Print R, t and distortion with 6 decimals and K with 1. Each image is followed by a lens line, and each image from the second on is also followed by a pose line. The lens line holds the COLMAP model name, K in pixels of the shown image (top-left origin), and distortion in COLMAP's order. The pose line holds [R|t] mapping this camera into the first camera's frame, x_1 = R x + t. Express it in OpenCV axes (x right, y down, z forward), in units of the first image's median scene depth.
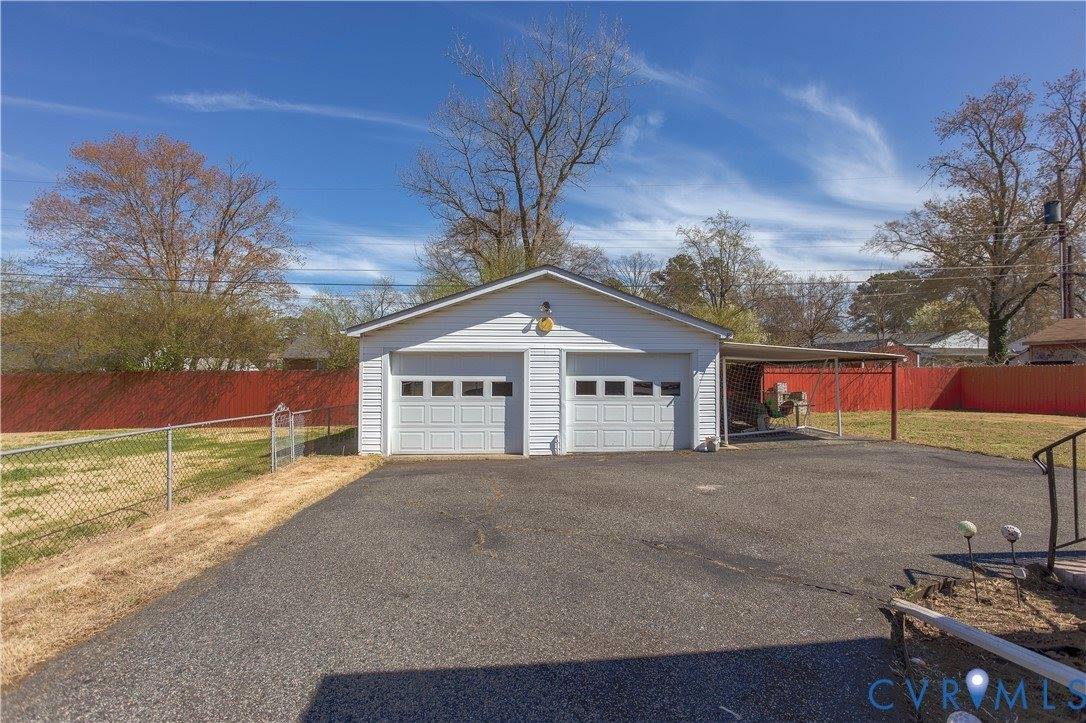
lens RADIAL K [[552.1, 0, 543.8], [0, 552.1, 356.7], [0, 0, 1]] dist [-0.018227, -0.000211]
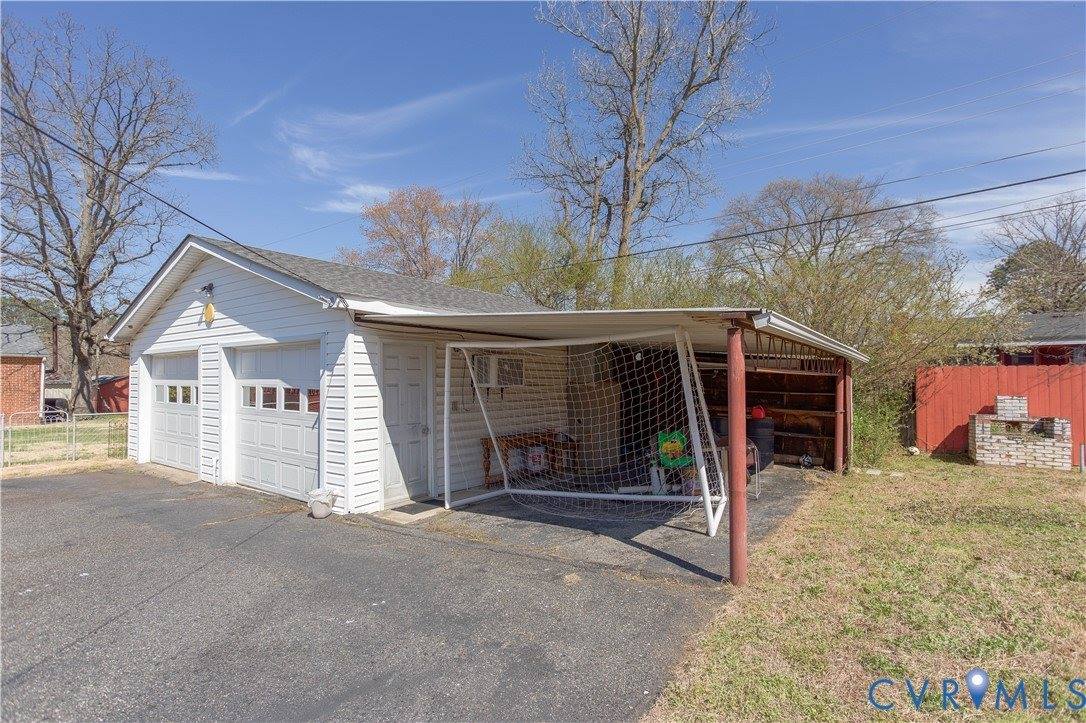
lens RADIAL K [[529.5, 0, 543.0], [0, 529.5, 361.5], [0, 0, 1]] dist [-0.001763, -0.000076]
pose [[0.747531, -0.027832, -0.663644, 0.836659], [0.020273, 0.999612, -0.019085, 0.032855], [0.663918, 0.000813, 0.747805, 0.754594]]
